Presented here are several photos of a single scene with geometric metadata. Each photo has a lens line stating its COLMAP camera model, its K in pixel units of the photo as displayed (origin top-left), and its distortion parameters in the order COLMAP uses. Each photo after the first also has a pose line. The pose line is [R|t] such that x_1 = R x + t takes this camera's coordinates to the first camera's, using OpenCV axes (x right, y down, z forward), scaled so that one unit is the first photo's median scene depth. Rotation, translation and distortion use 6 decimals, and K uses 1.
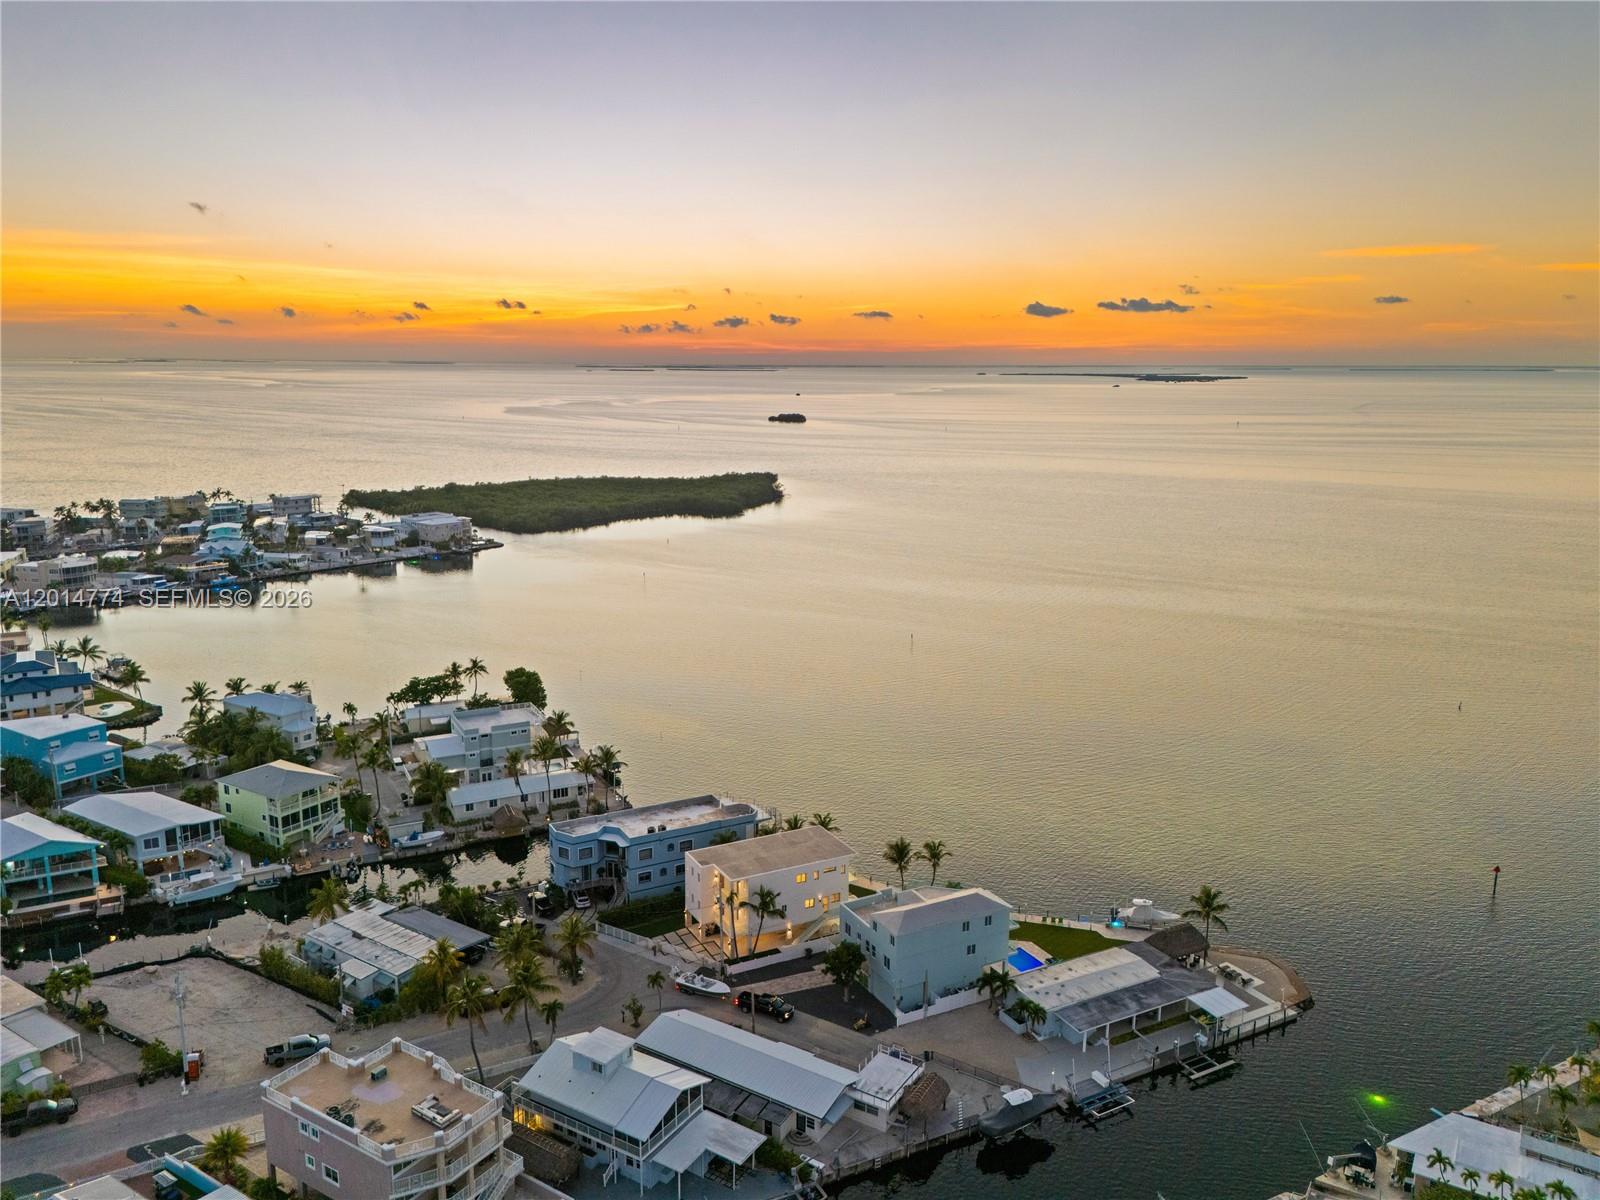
lens RADIAL K [[1161.1, 0, 800.0], [0, 1161.1, 600.0], [0, 0, 1]] dist [0.064505, -0.057825]
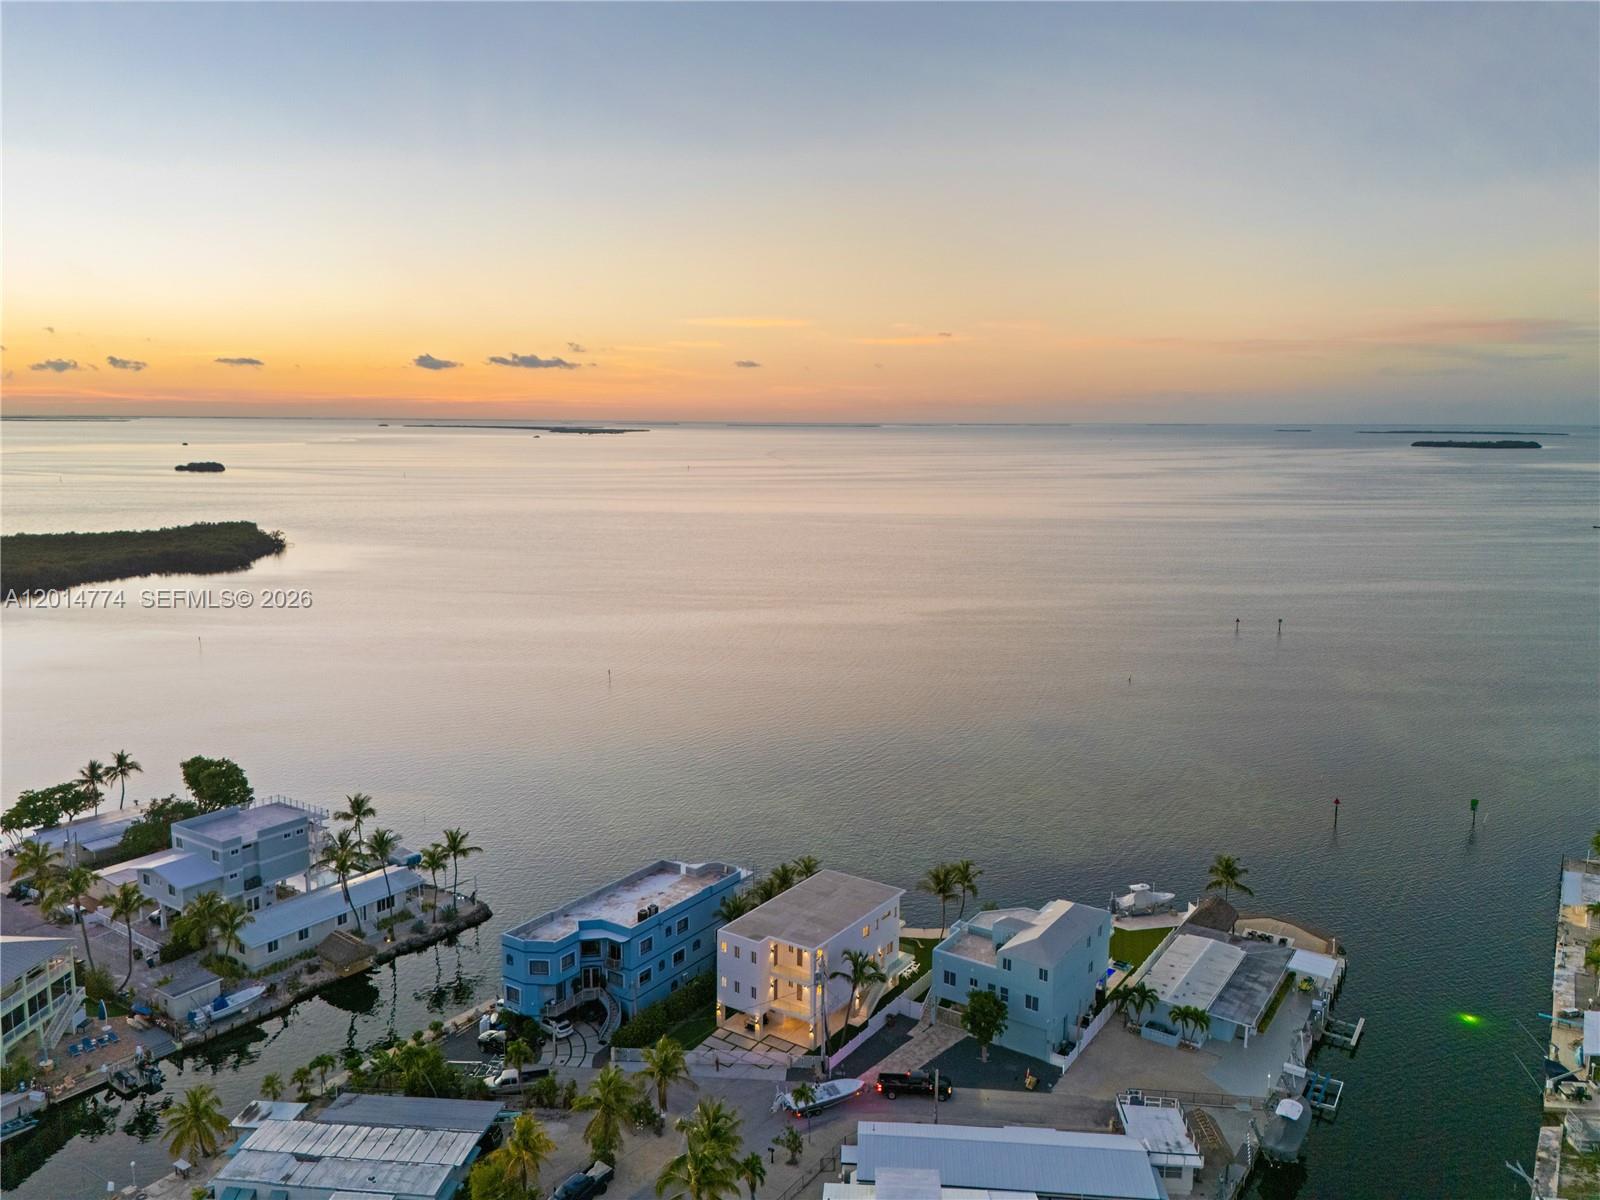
lens RADIAL K [[1161.1, 0, 800.0], [0, 1161.1, 600.0], [0, 0, 1]] dist [0.064505, -0.057825]
pose [[0.880840, -0.070744, 0.468099, -0.299629], [0.091119, 0.995619, -0.020994, 0.012254], [-0.464563, 0.061145, 0.883427, 0.198068]]
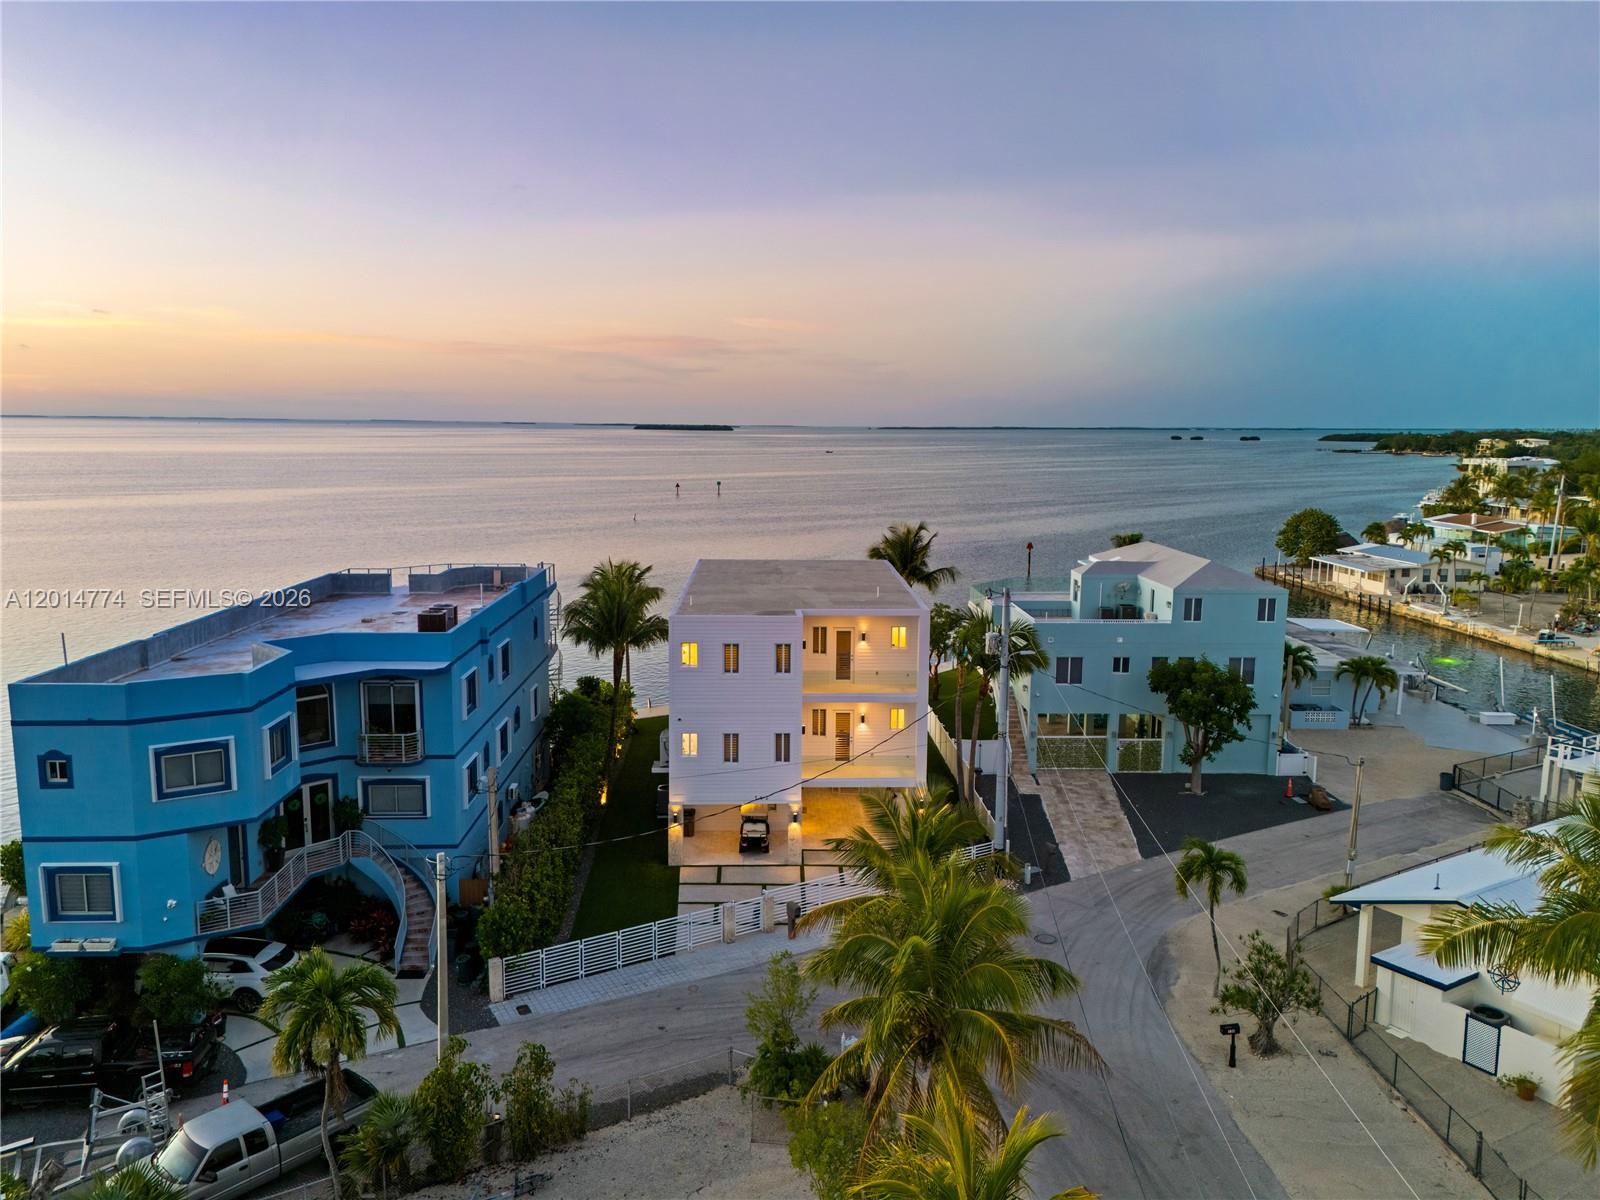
lens RADIAL K [[1161.1, 0, 800.0], [0, 1161.1, 600.0], [0, 0, 1]] dist [0.064505, -0.057825]
pose [[0.423508, -0.128998, 0.896661, -0.266096], [0.167166, 0.983939, 0.062599, 0.148419], [-0.890335, 0.123381, 0.438270, 0.622752]]
